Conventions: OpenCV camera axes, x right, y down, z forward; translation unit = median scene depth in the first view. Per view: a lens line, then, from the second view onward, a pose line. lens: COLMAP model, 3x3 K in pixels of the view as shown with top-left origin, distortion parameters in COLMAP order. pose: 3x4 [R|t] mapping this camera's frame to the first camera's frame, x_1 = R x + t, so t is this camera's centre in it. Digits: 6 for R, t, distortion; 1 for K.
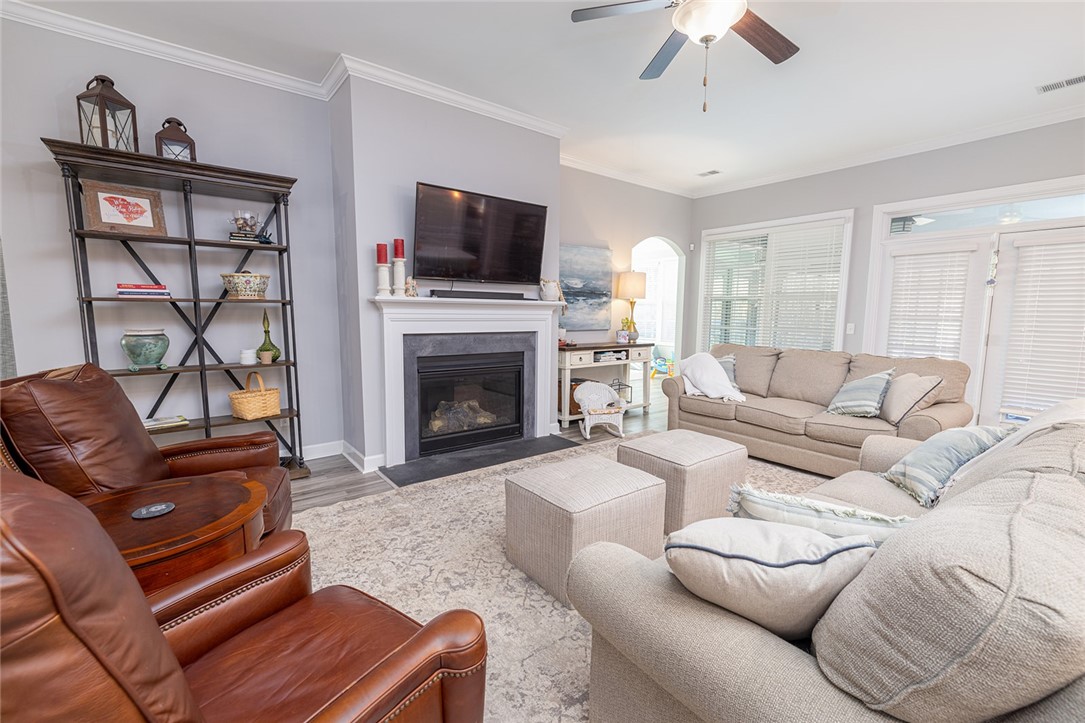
lens RADIAL K [[453.3, 0, 542.5], [0, 453.3, 361.5], [0, 0, 1]] dist [0.001079, -0.000853]
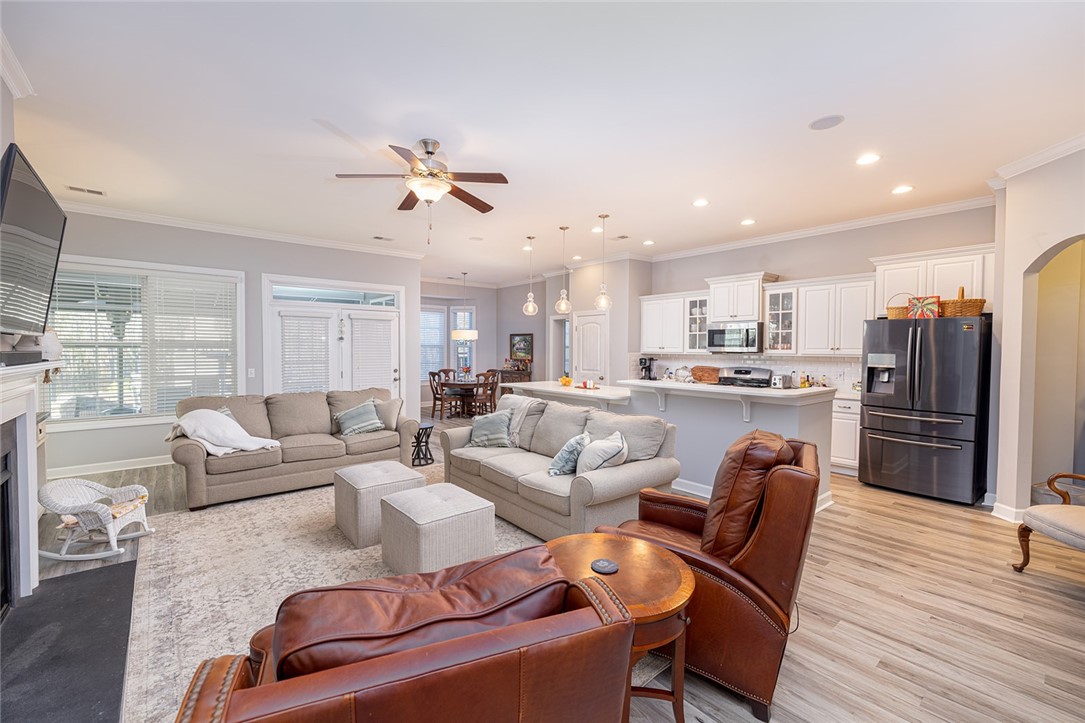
lens RADIAL K [[453.3, 0, 542.5], [0, 453.3, 361.5], [0, 0, 1]] dist [0.001079, -0.000853]
pose [[-0.036763, -0.037931, 0.998604, -0.677463], [0.106812, 0.993406, 0.041666, -0.092439], [-0.993599, 0.108195, -0.032469, 0.380176]]
